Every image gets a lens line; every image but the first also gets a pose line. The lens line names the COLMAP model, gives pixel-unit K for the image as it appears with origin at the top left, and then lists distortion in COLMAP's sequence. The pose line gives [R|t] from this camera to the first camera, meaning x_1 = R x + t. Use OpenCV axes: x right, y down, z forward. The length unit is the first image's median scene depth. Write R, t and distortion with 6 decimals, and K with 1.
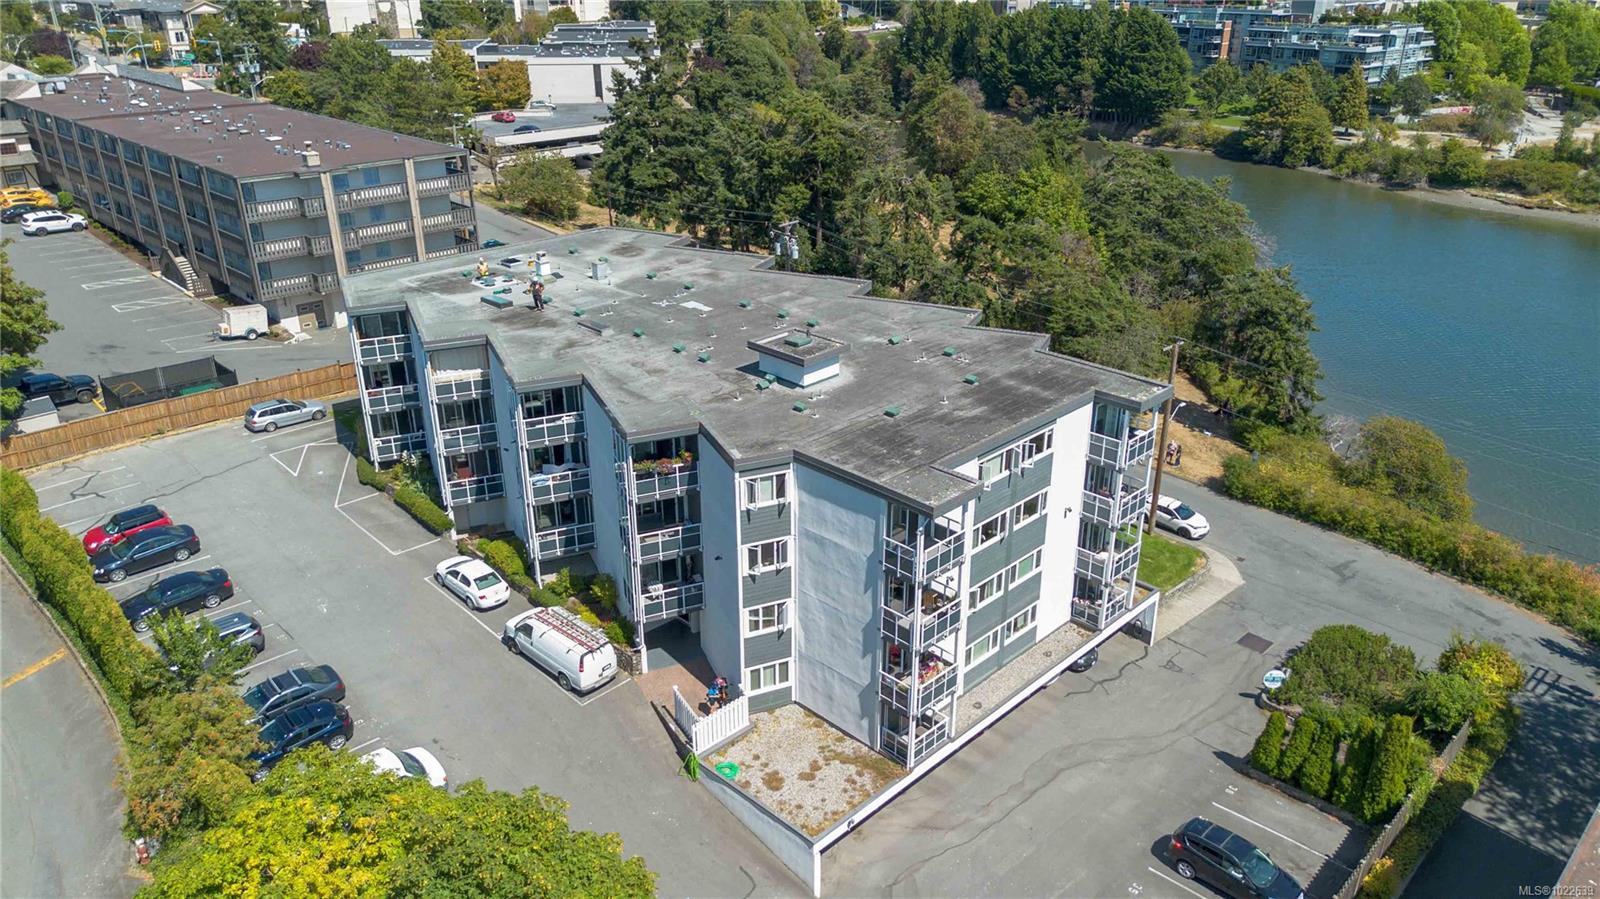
lens RADIAL K [[1143.3, 0, 806.6], [0, 1143.3, 439.7], [0, 0, 1]] dist [0.050798, -0.022784]
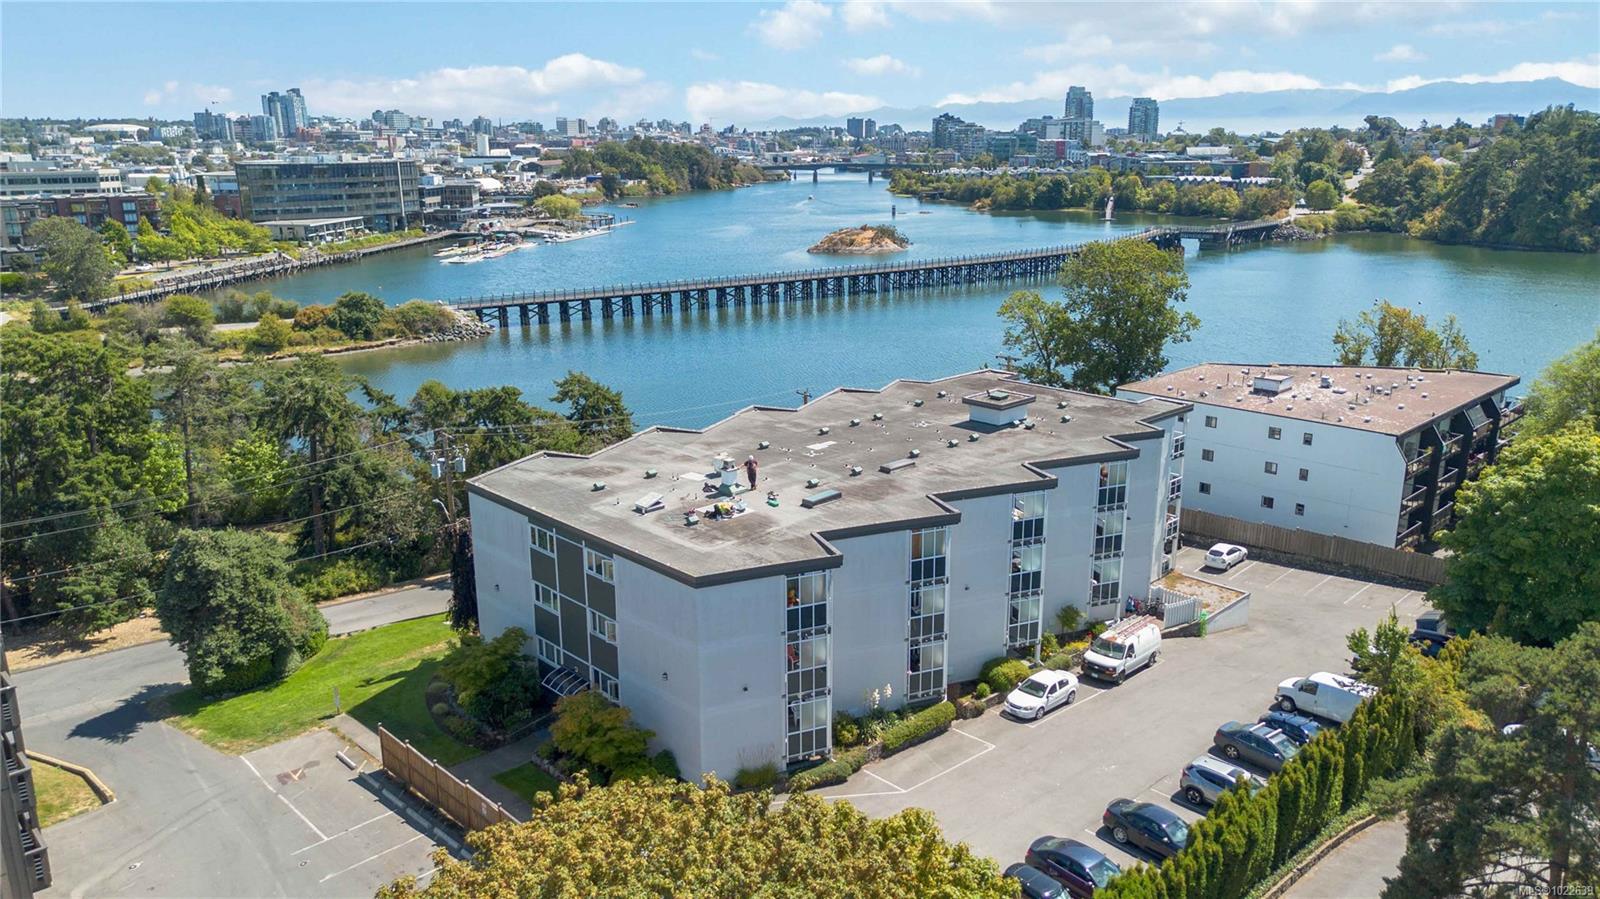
lens RADIAL K [[1143.3, 0, 802.4], [0, 1143.3, 447.5], [0, 0, 1]] dist [0.050798, -0.022784]
pose [[0.018193, -0.263234, 0.964561, -0.341121], [0.400201, 0.885985, 0.234242, -0.112703], [-0.916247, 0.381757, 0.121465, 0.268371]]
